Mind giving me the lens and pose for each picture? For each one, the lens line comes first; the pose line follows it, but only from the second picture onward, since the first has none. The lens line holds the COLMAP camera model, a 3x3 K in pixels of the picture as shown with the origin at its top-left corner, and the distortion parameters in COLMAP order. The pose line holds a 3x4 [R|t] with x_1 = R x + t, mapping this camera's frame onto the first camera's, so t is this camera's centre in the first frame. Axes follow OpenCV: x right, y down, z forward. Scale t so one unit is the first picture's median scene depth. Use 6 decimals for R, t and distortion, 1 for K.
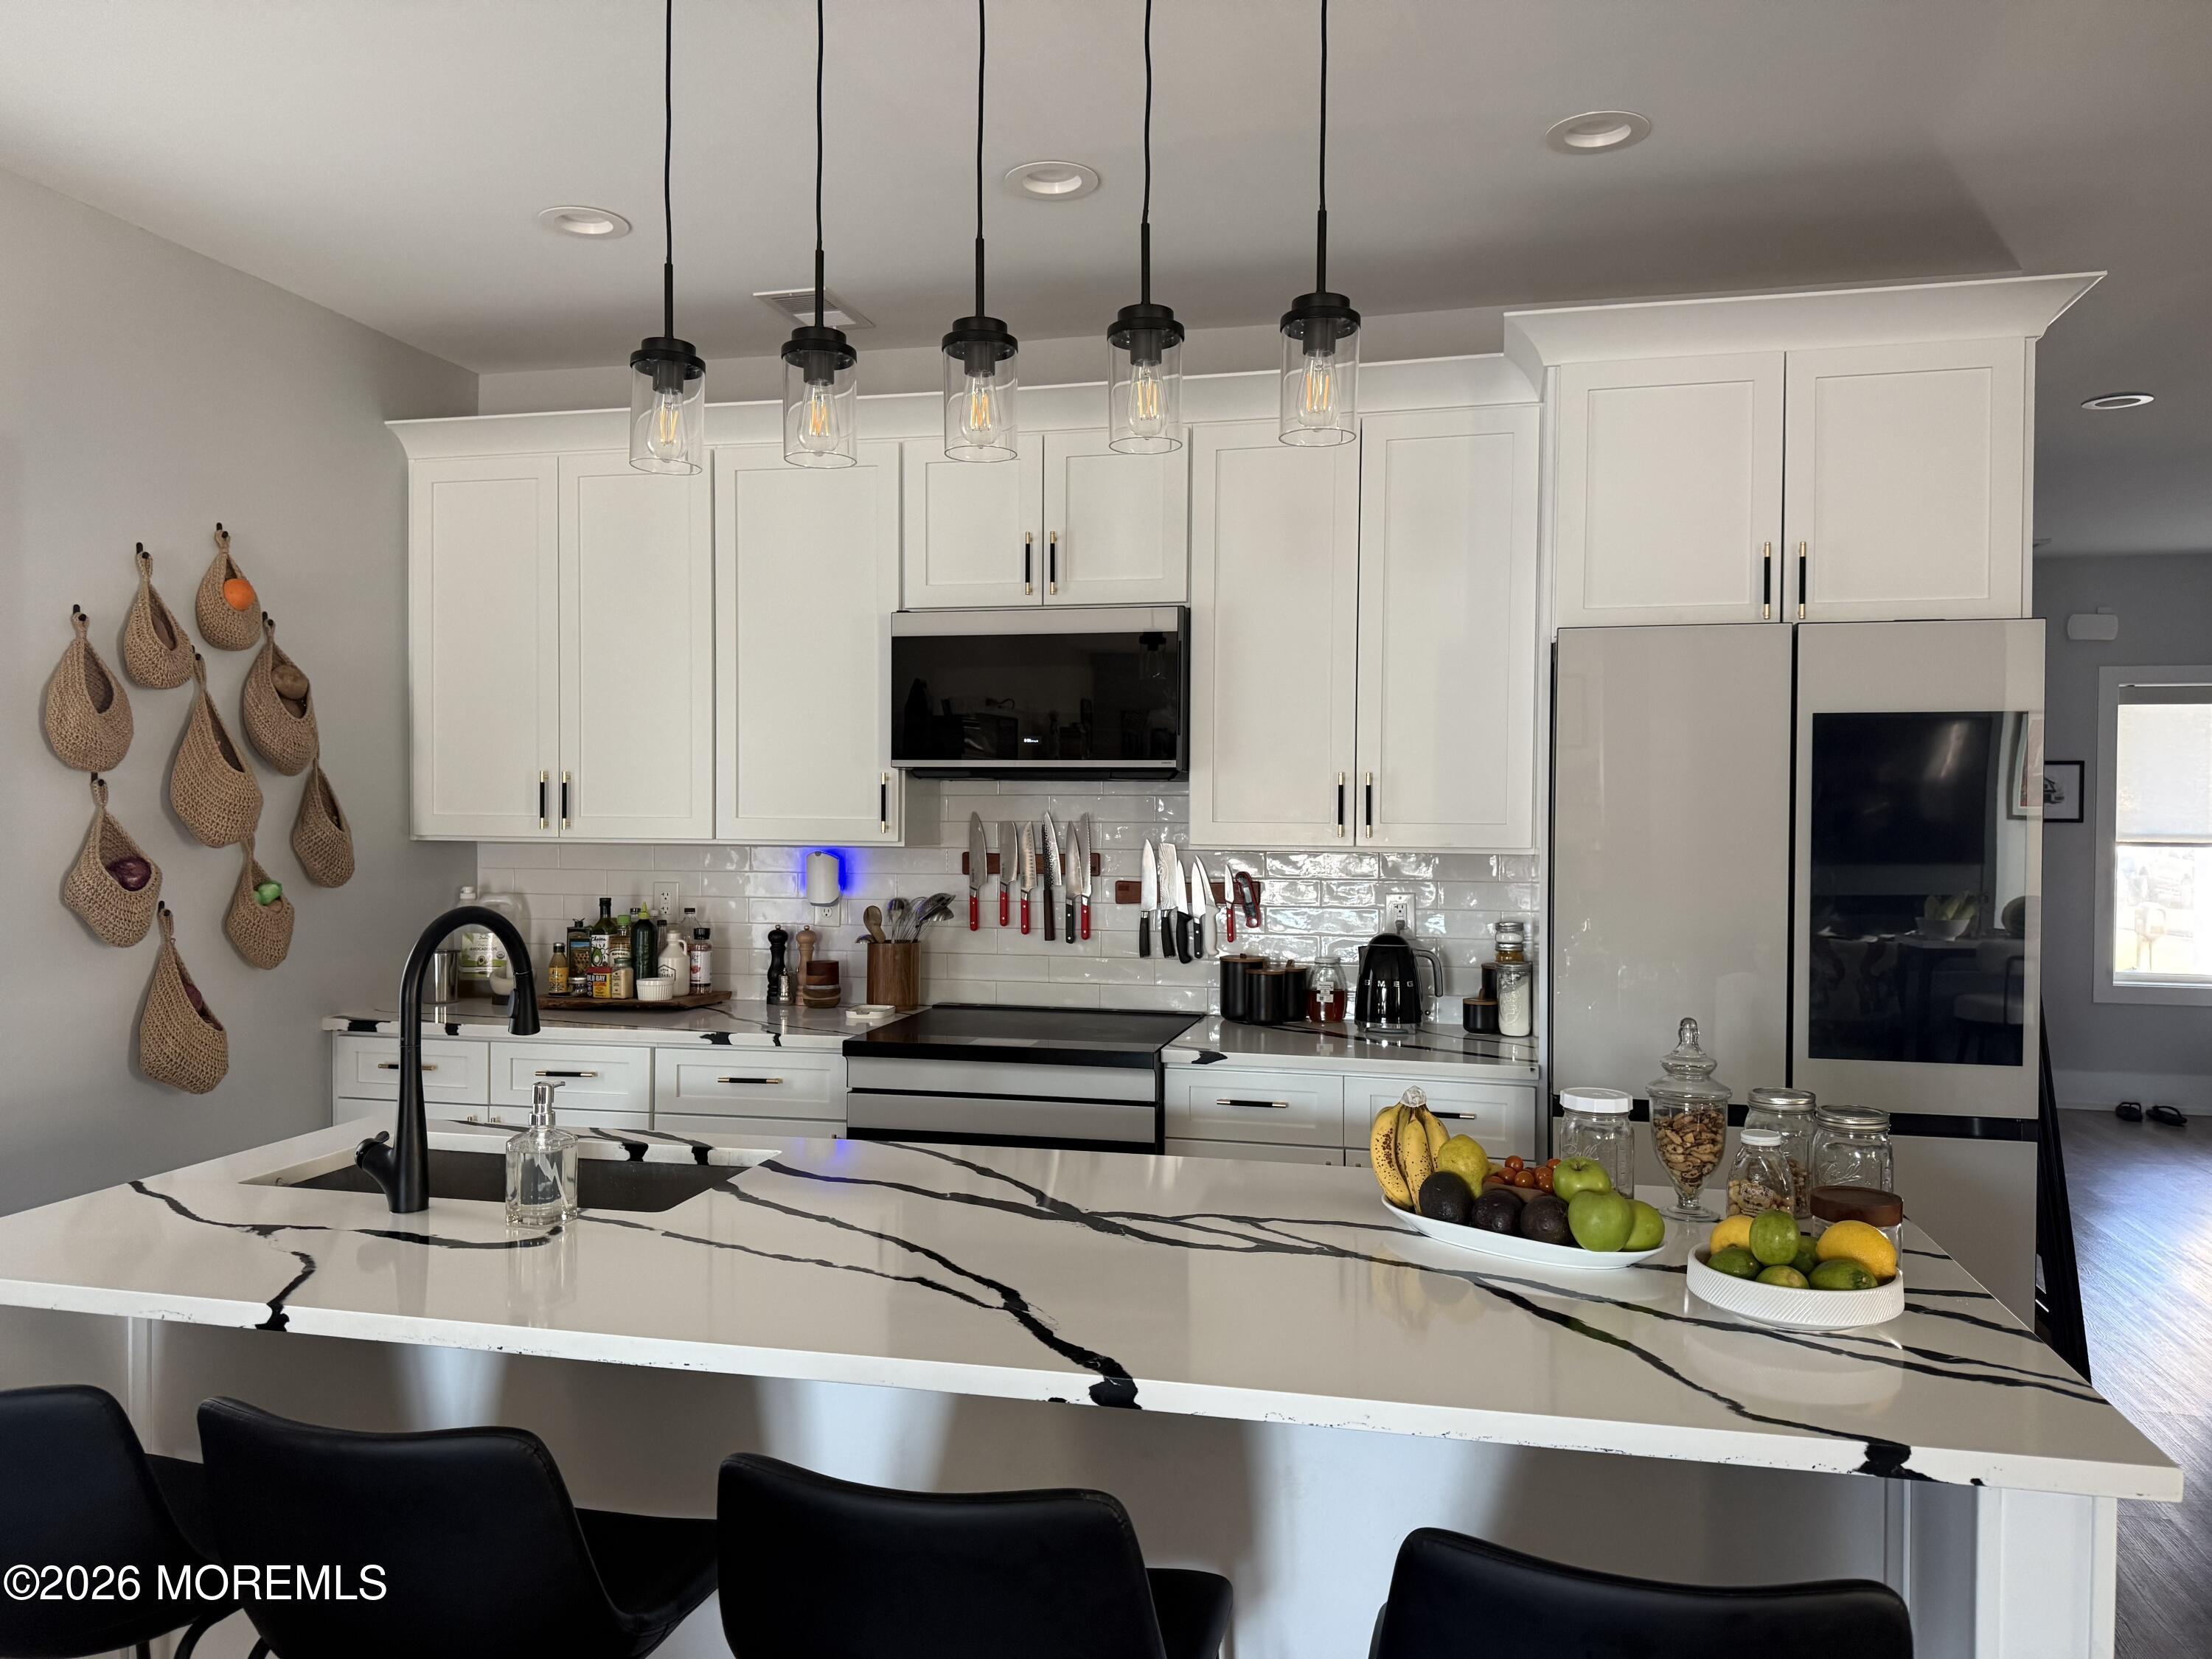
lens RADIAL K [[1558.8, 0, 1121.0], [0, 1558.8, 828.7], [0, 0, 1]] dist [0.122025, -0.166605]
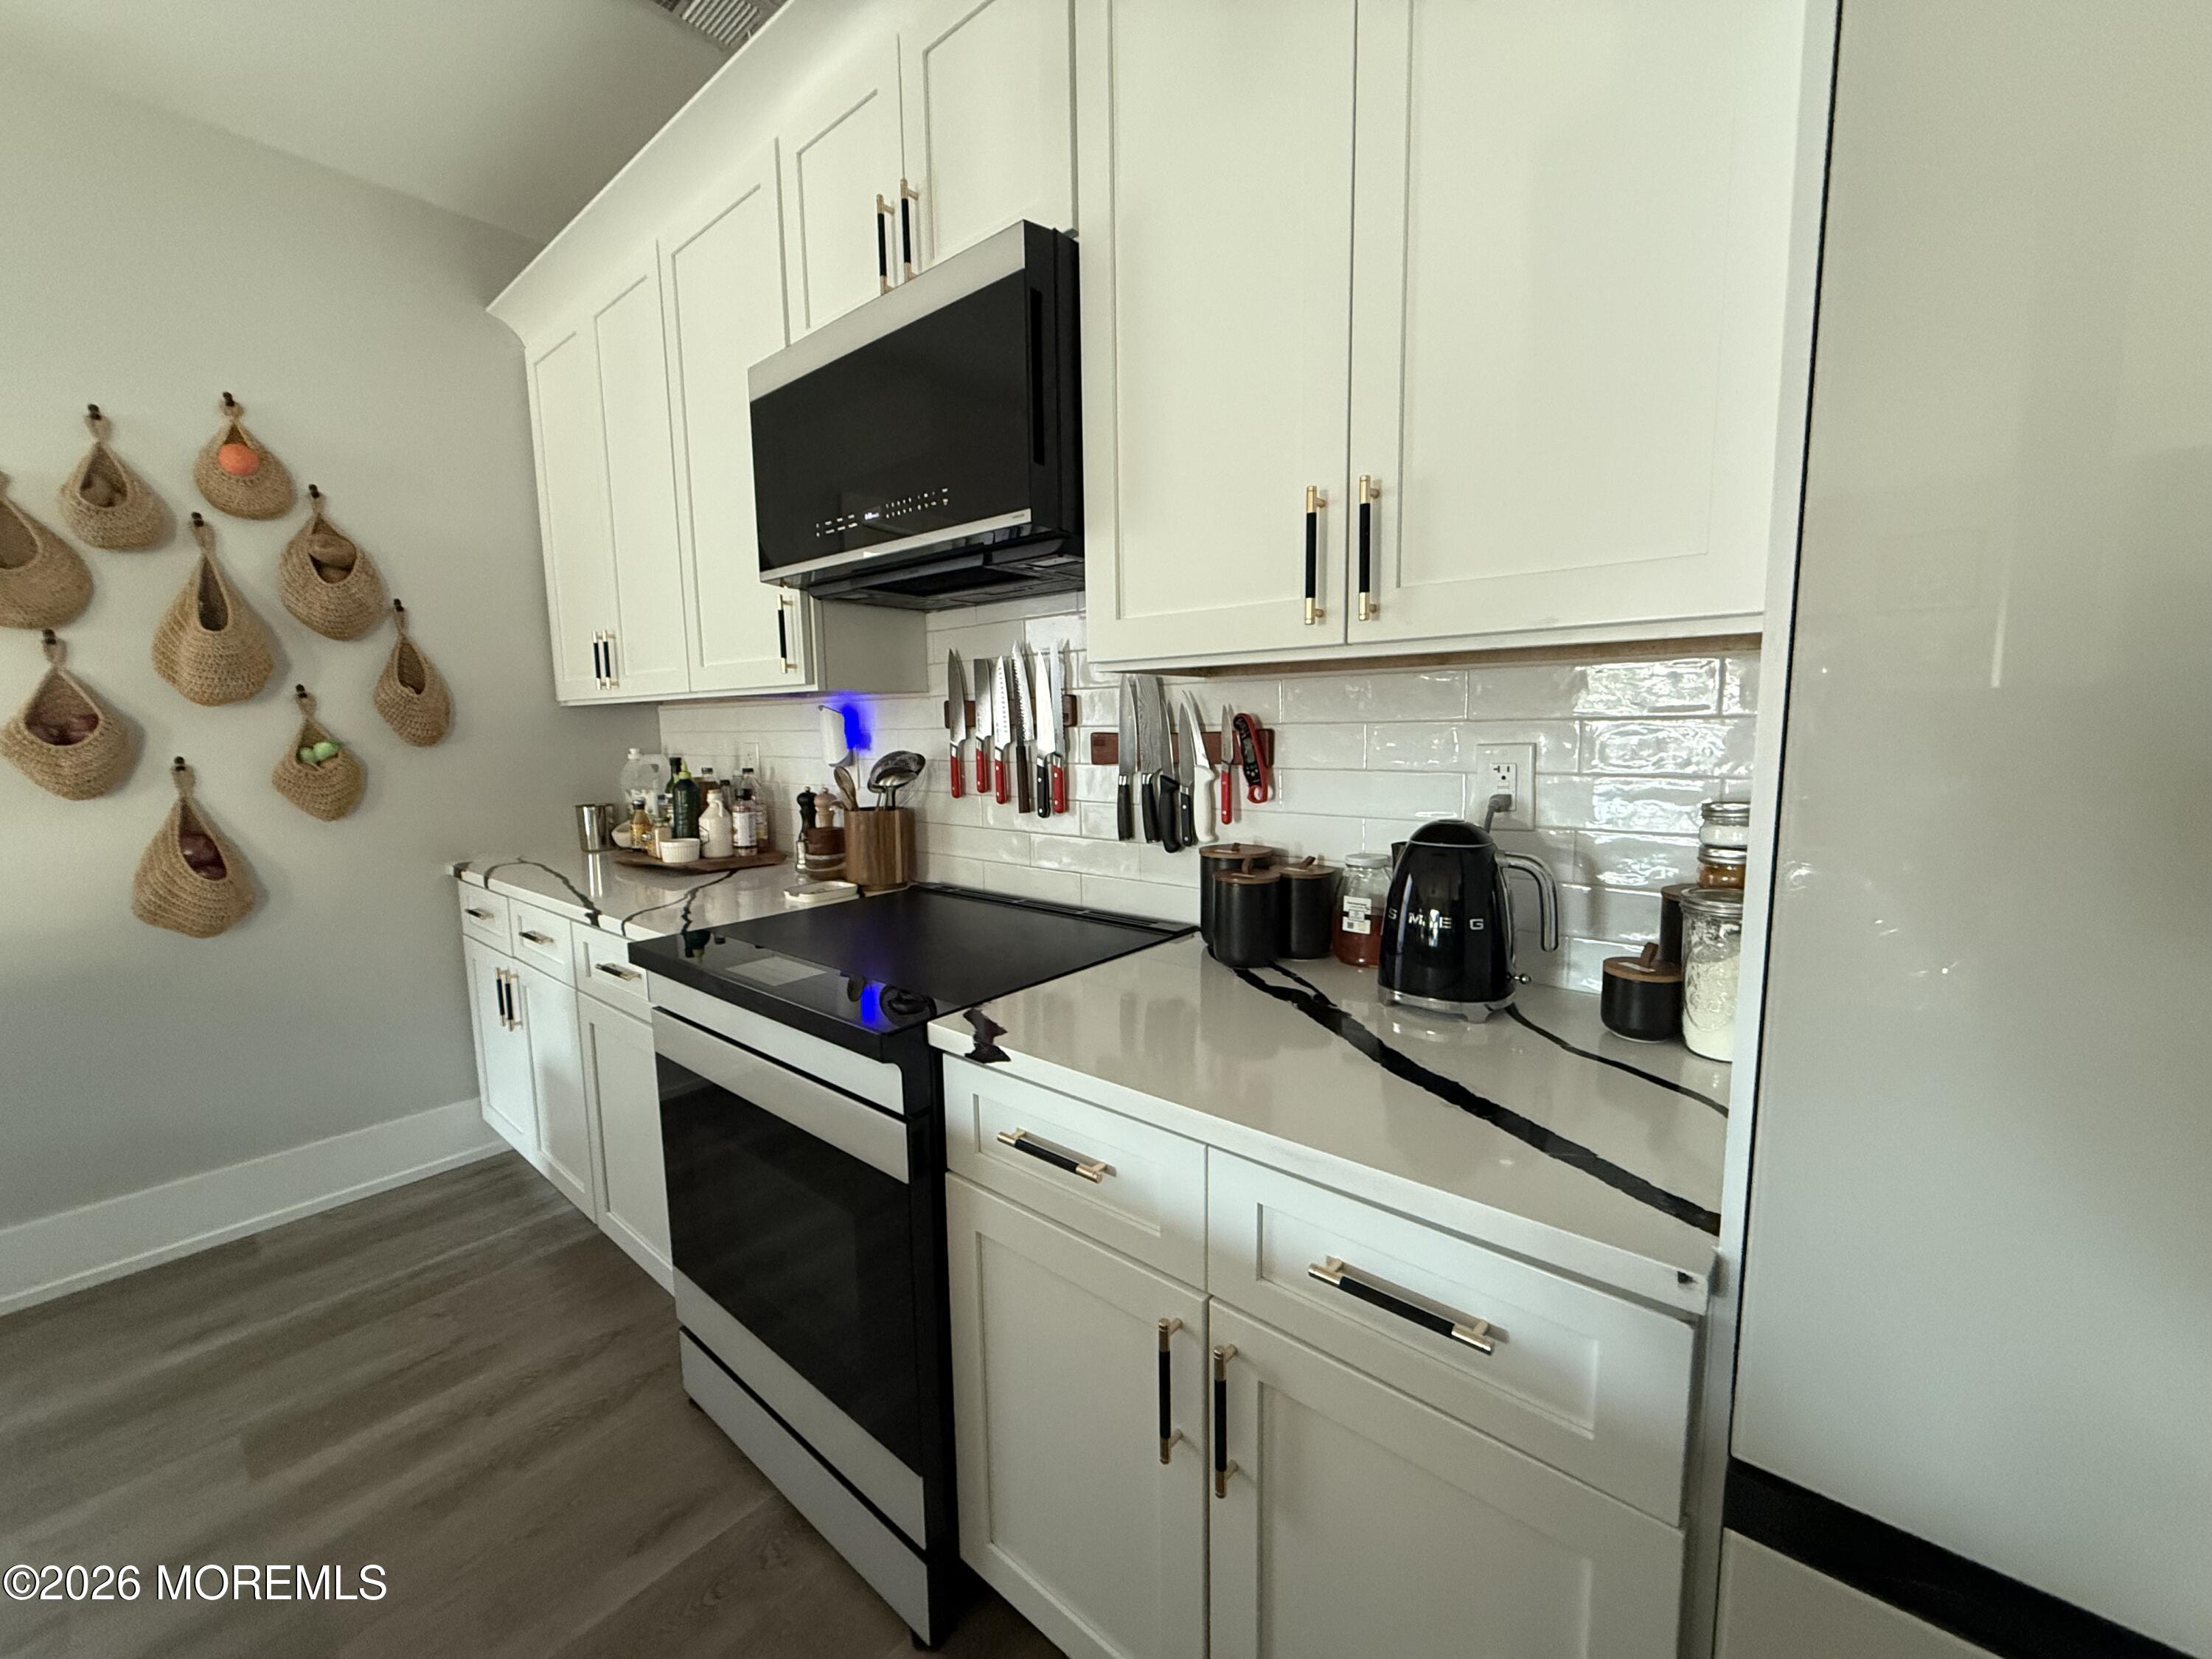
lens RADIAL K [[886.5, 0, 1102.2], [0, 886.5, 826.4], [0, 0, 1]] dist [-0.001471, -0.000060]
pose [[0.886699, 0.034025, -0.461094, 0.203466], [0.016356, 0.994356, 0.104828, 0.036176], [0.462058, -0.100492, 0.881138, 0.687321]]
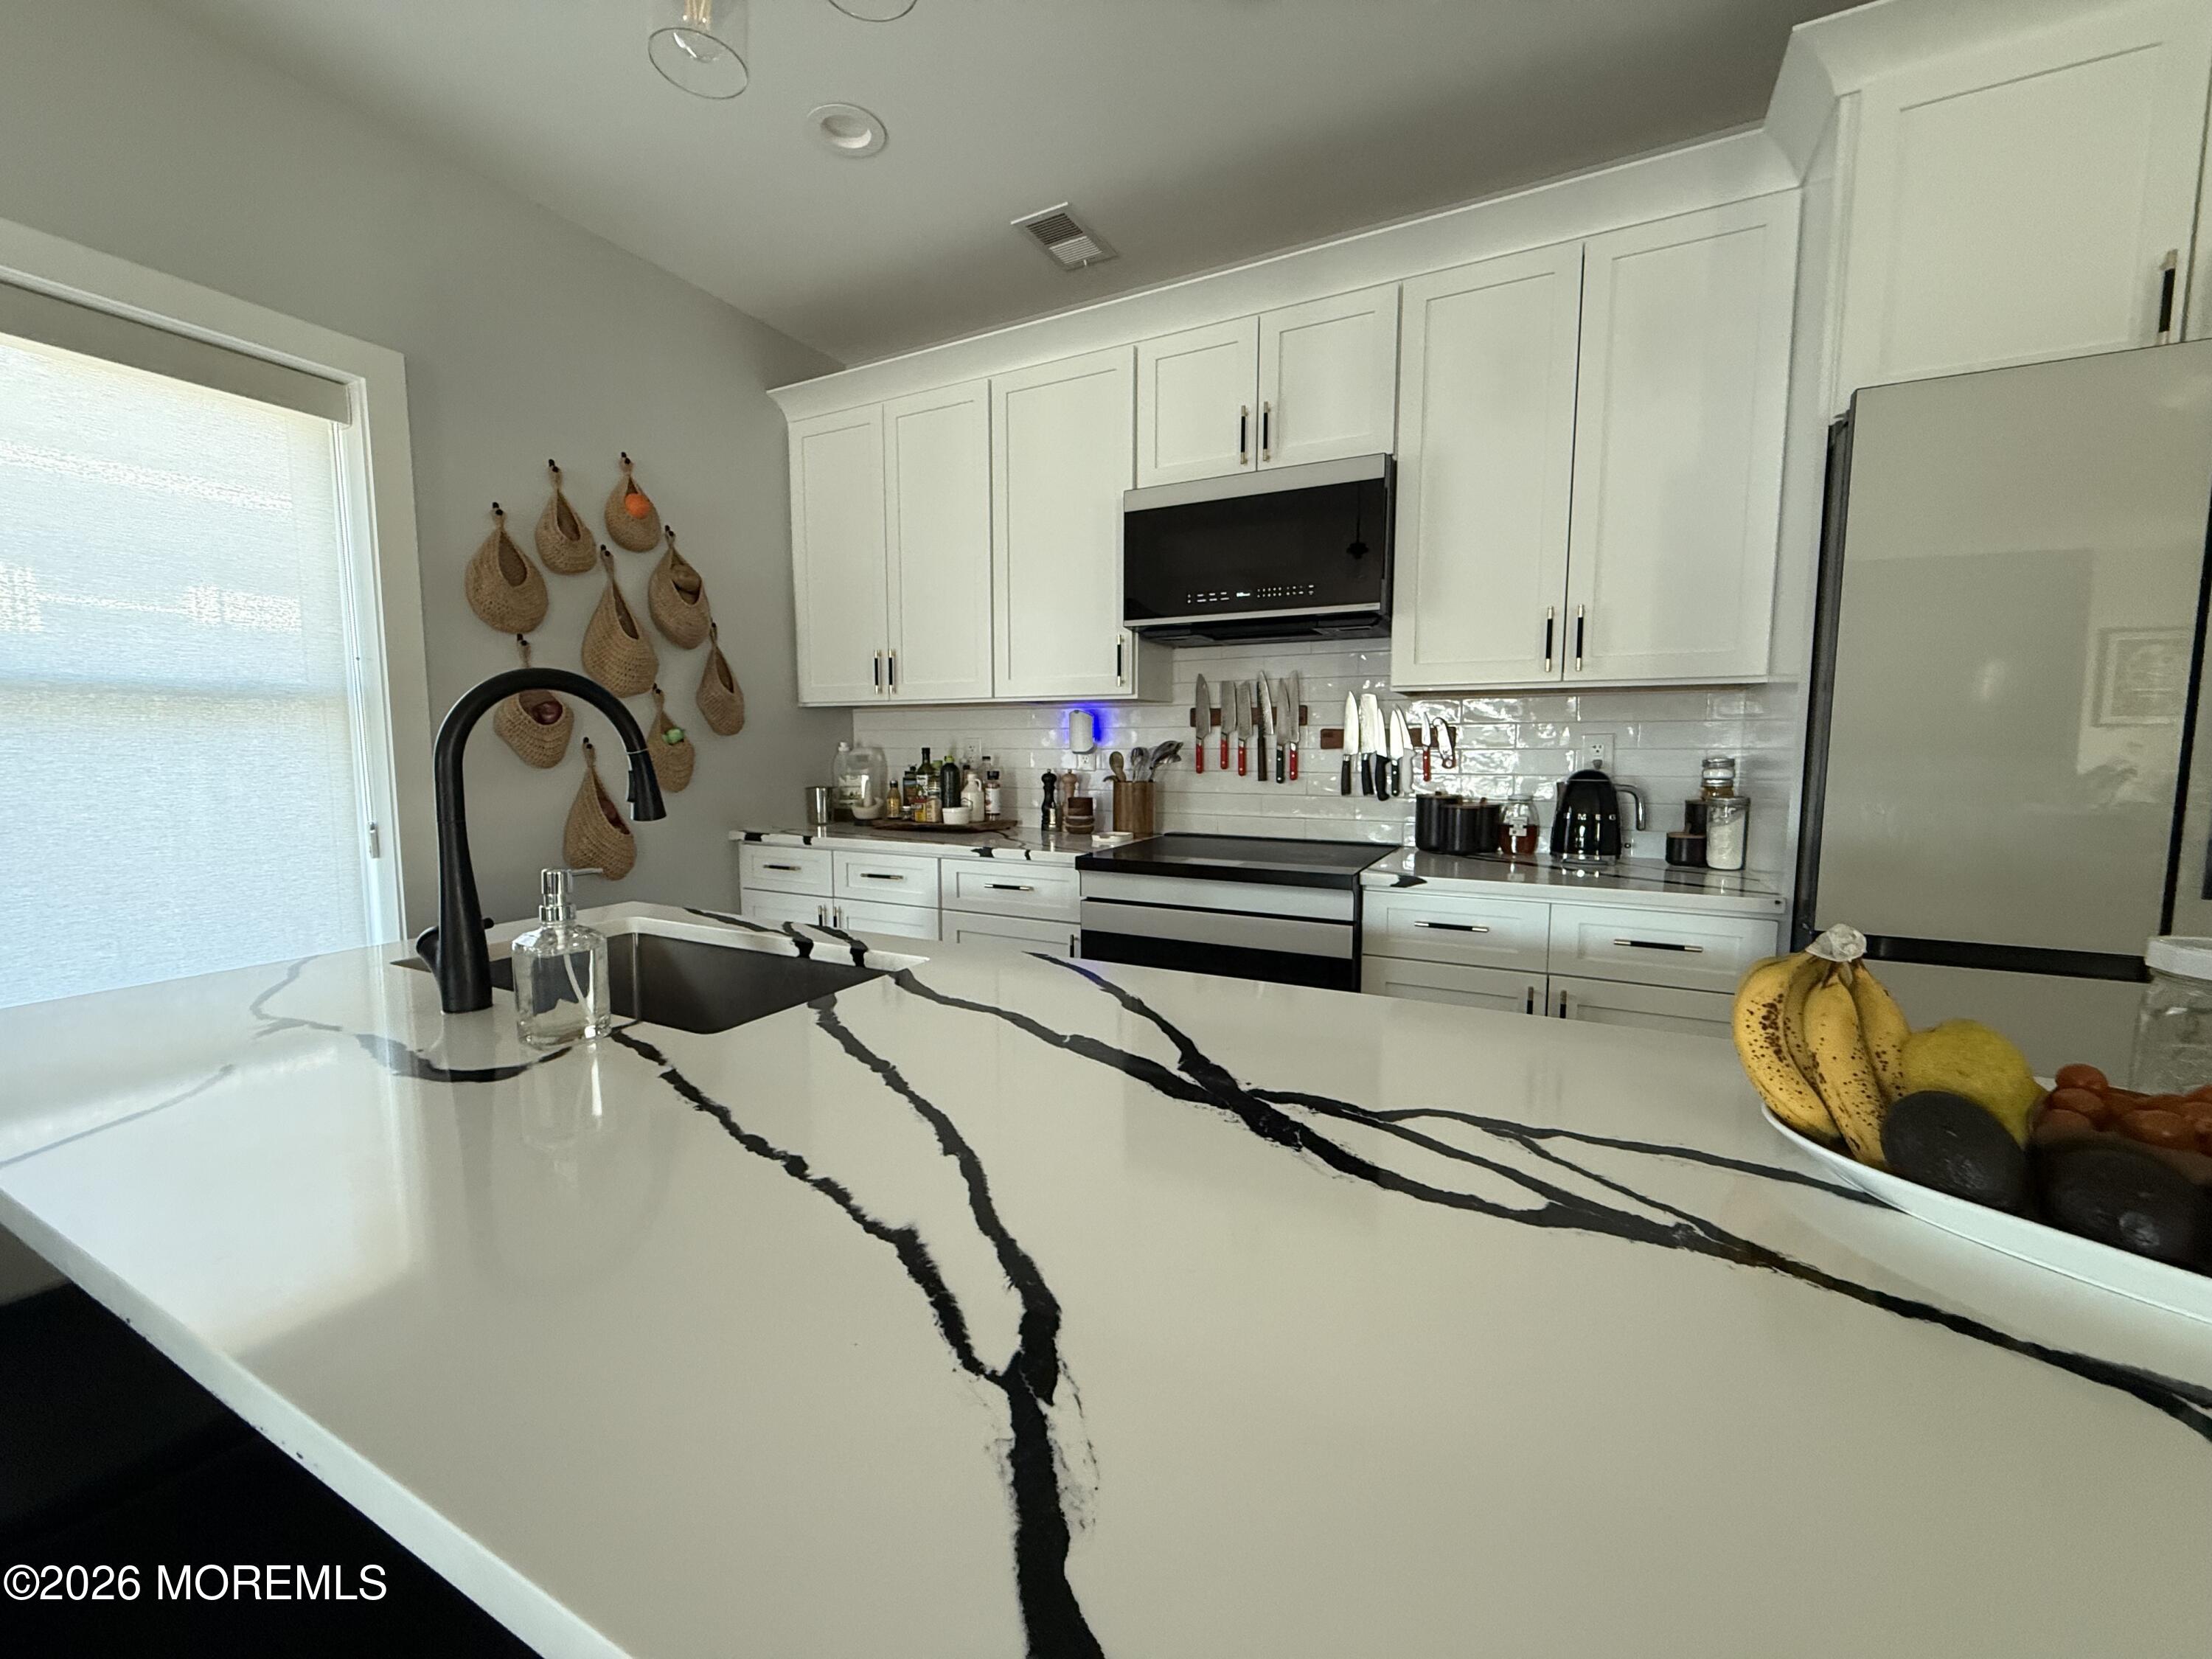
lens RADIAL K [[886.5, 0, 1102.2], [0, 886.5, 826.4], [0, 0, 1]] dist [-0.001471, -0.000060]
pose [[0.967909, 0.017249, -0.250710, 0.006092], [0.002775, 0.996847, 0.079297, 0.056700], [0.251287, -0.077448, 0.964809, 0.346257]]
